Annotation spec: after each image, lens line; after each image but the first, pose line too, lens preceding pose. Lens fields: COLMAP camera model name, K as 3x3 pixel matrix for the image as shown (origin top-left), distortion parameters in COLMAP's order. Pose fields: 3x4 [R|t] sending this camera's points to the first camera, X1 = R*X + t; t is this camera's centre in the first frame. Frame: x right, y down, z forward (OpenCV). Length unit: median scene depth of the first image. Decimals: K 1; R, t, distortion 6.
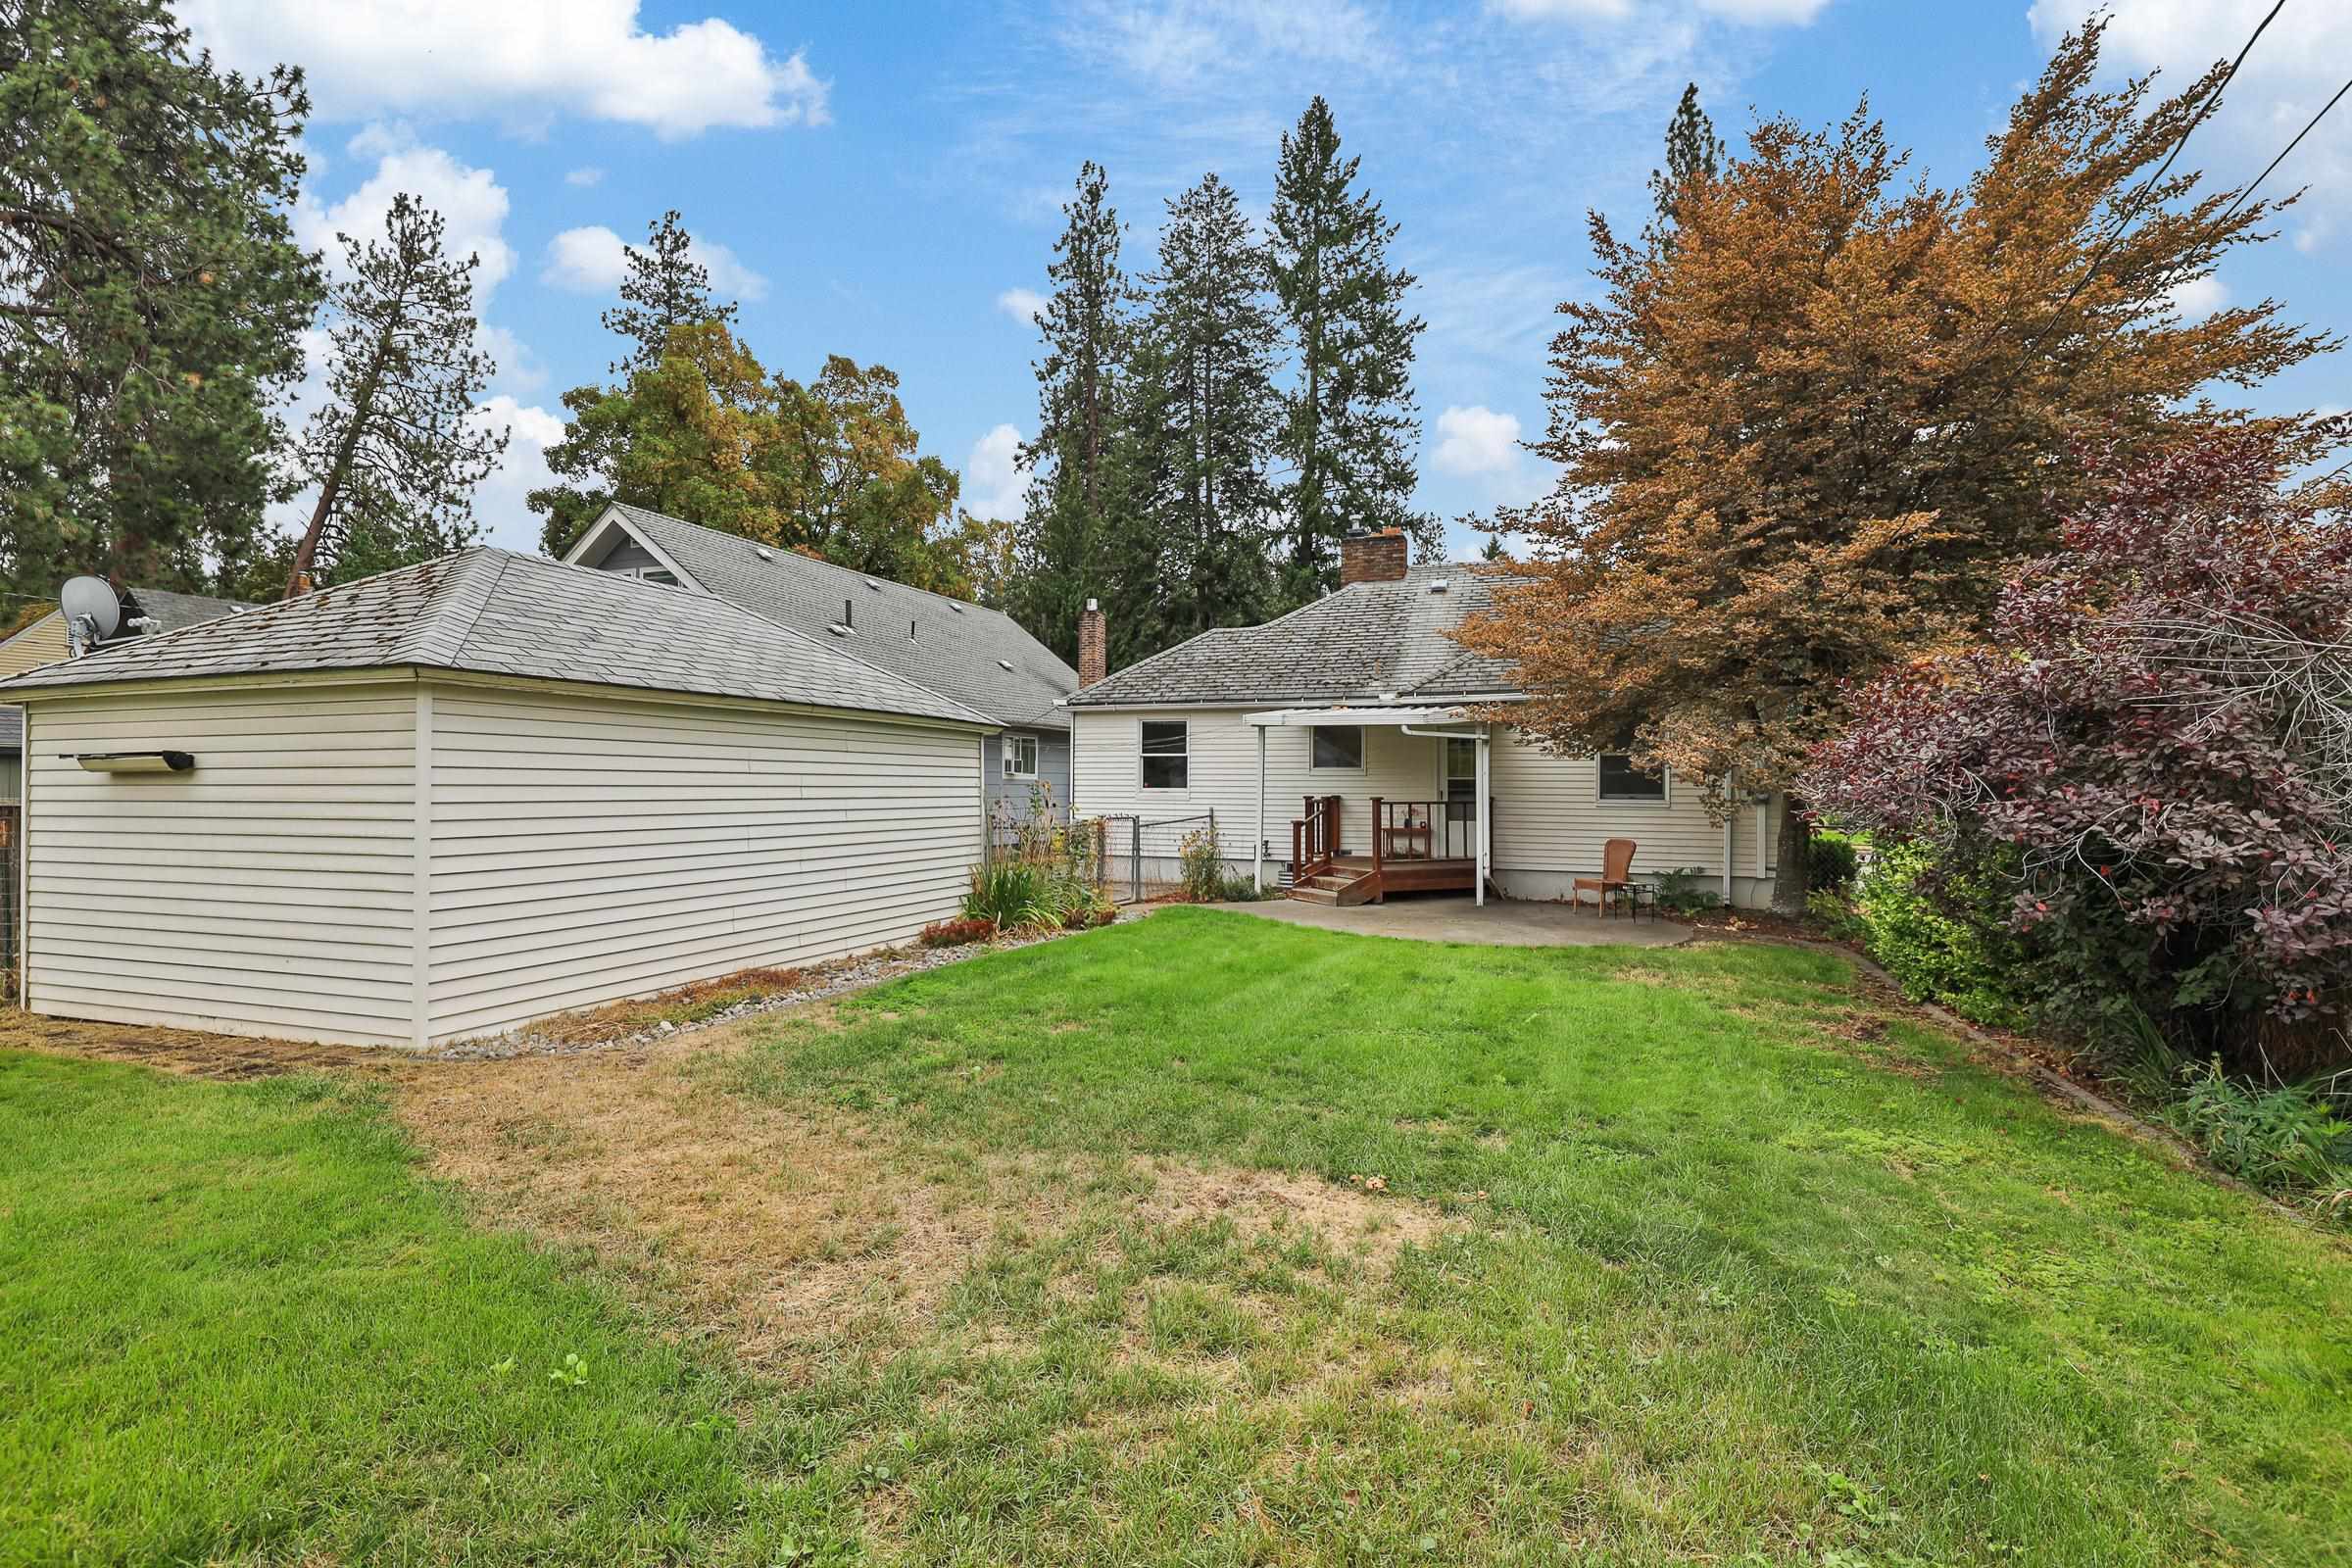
lens RADIAL K [[1060.5, 0, 1182.3], [0, 1060.5, 783.1], [0, 0, 1]] dist [0.003221, 0.000868]
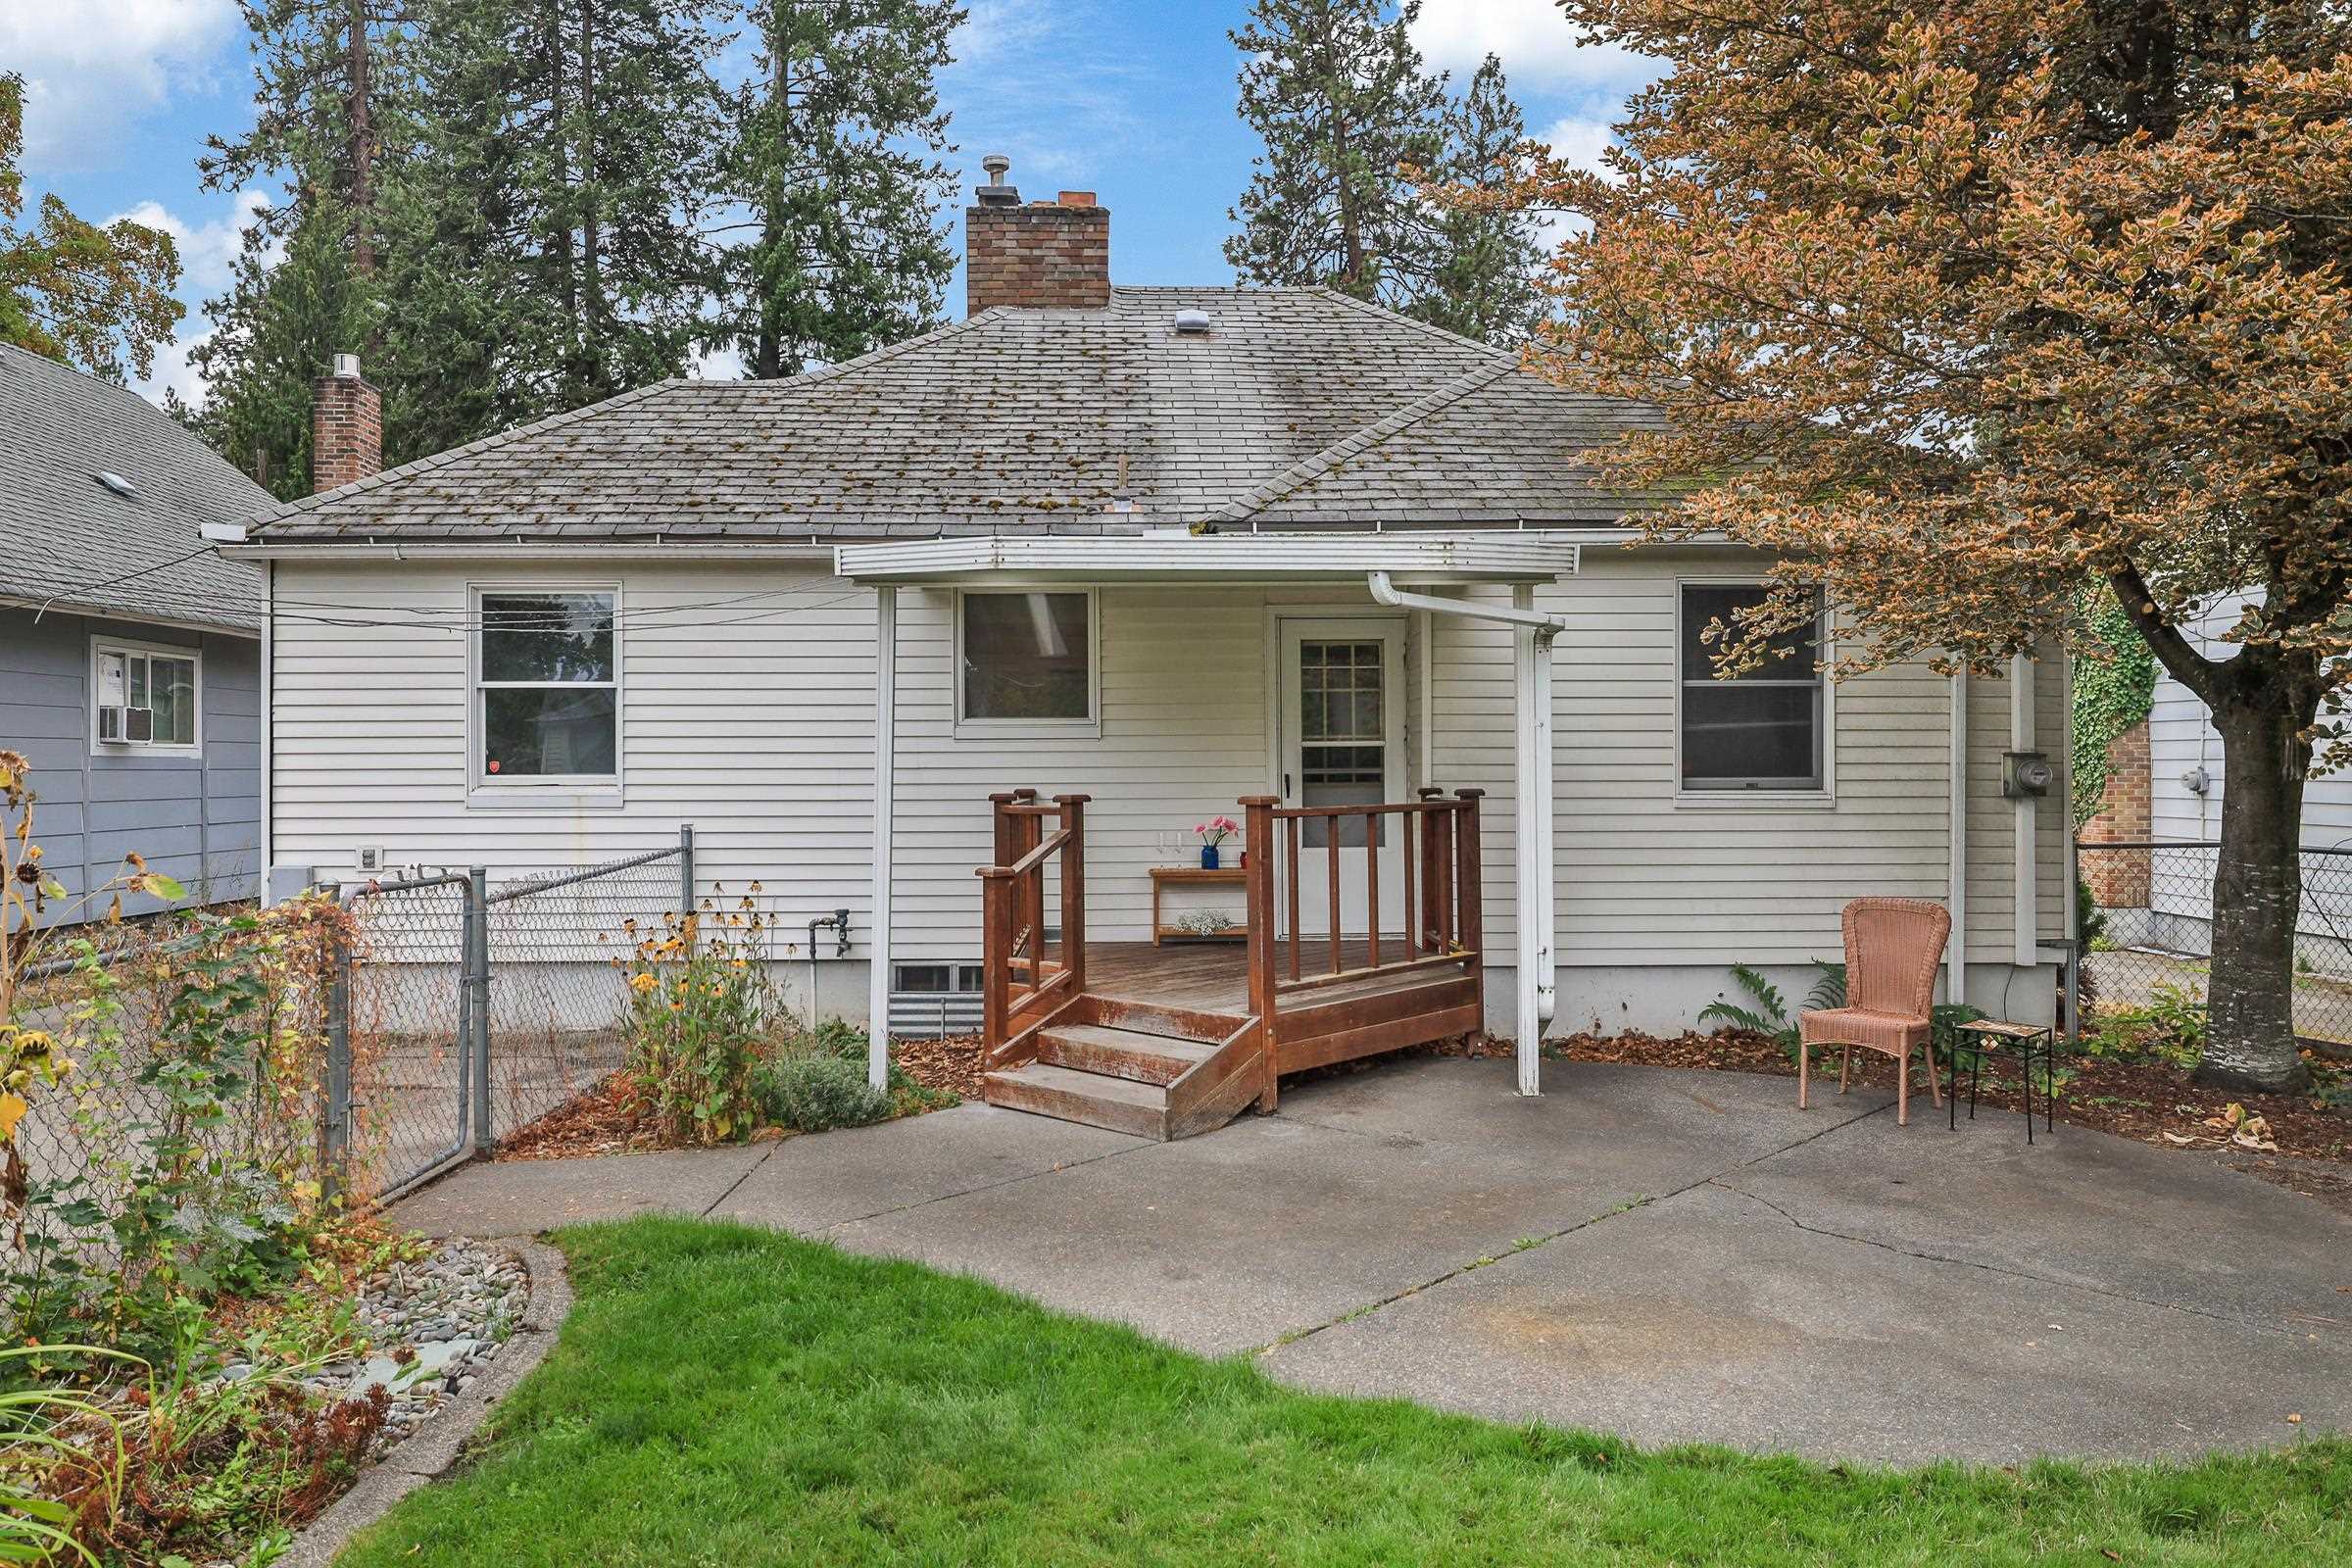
lens RADIAL K [[1549.8, 0, 1159.2], [0, 1549.8, 767.2], [0, 0, 1]] dist [-0.000079, -0.001922]
pose [[0.926914, -0.009043, 0.375164, -0.007200], [0.008032, 0.999959, 0.004259, 0.000473], [-0.375187, -0.000934, 0.926949, 0.133658]]
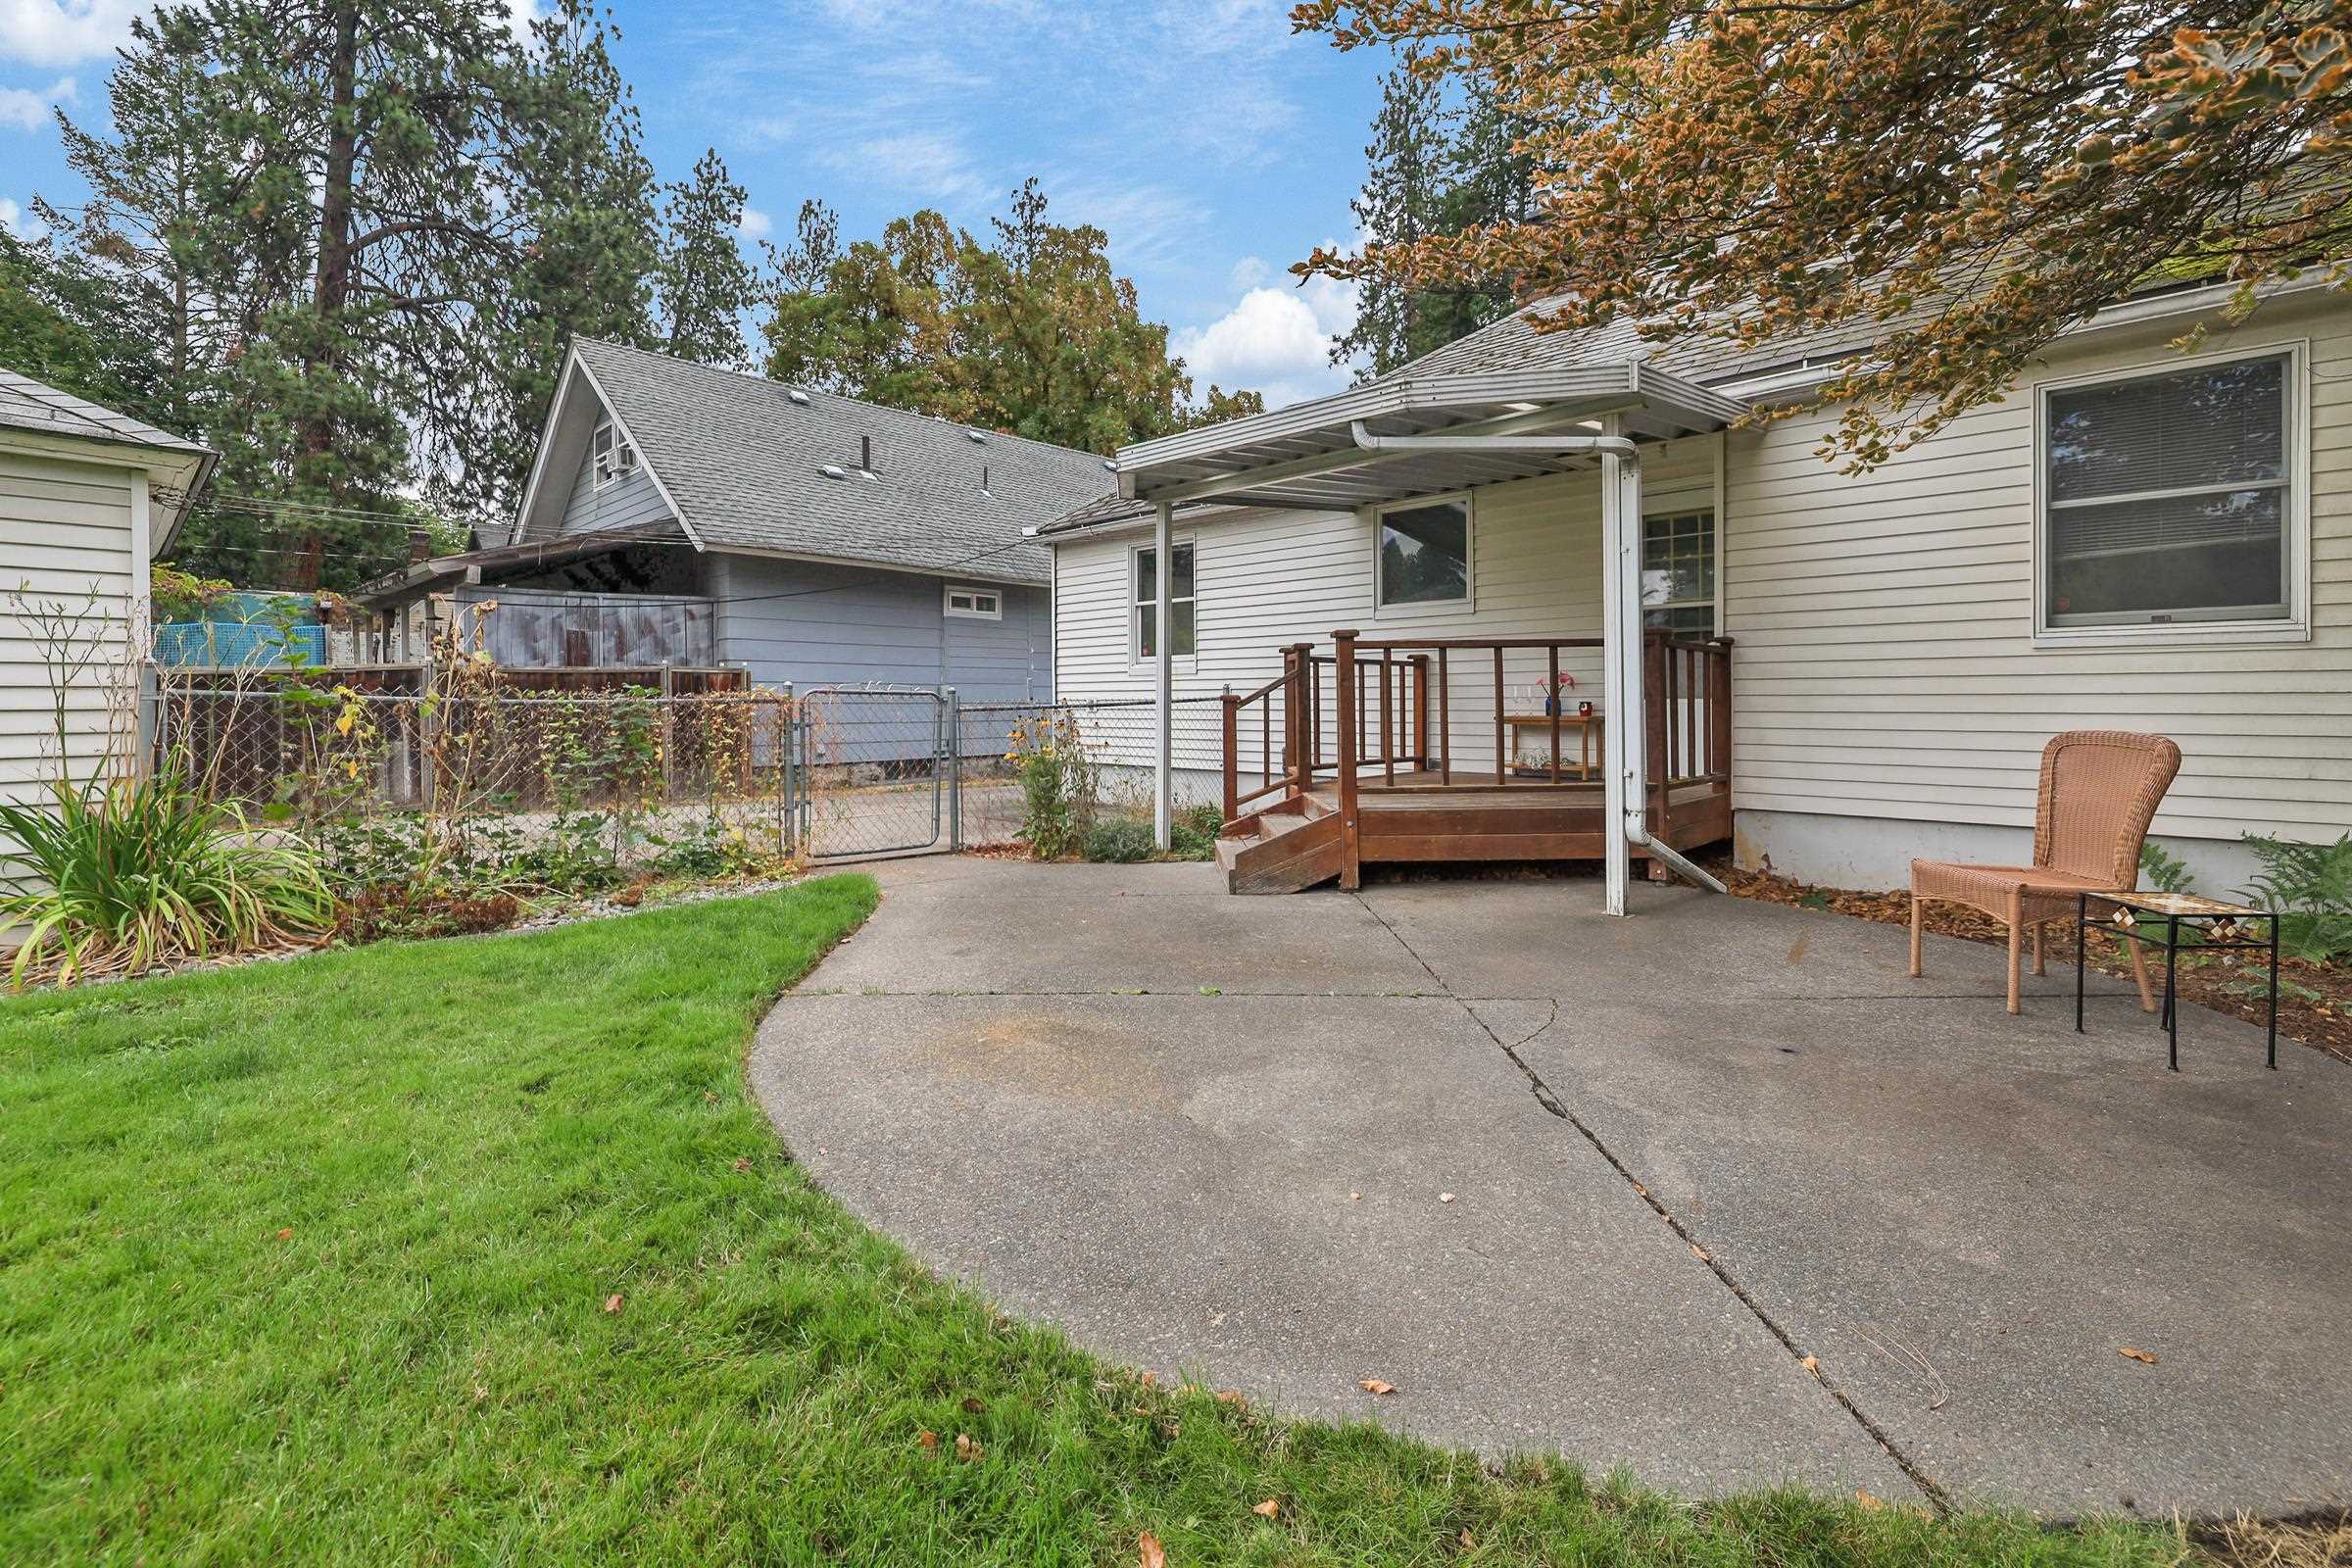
lens RADIAL K [[989.6, 0, 1157.6], [0, 989.6, 711.9], [0, 0, 1]] dist [-0.000595, 0.000448]
pose [[0.923554, -0.005602, -0.383428, 0.062987], [0.012317, 0.999811, 0.015062, 0.009169], [0.383272, -0.018634, 0.923448, 0.148509]]
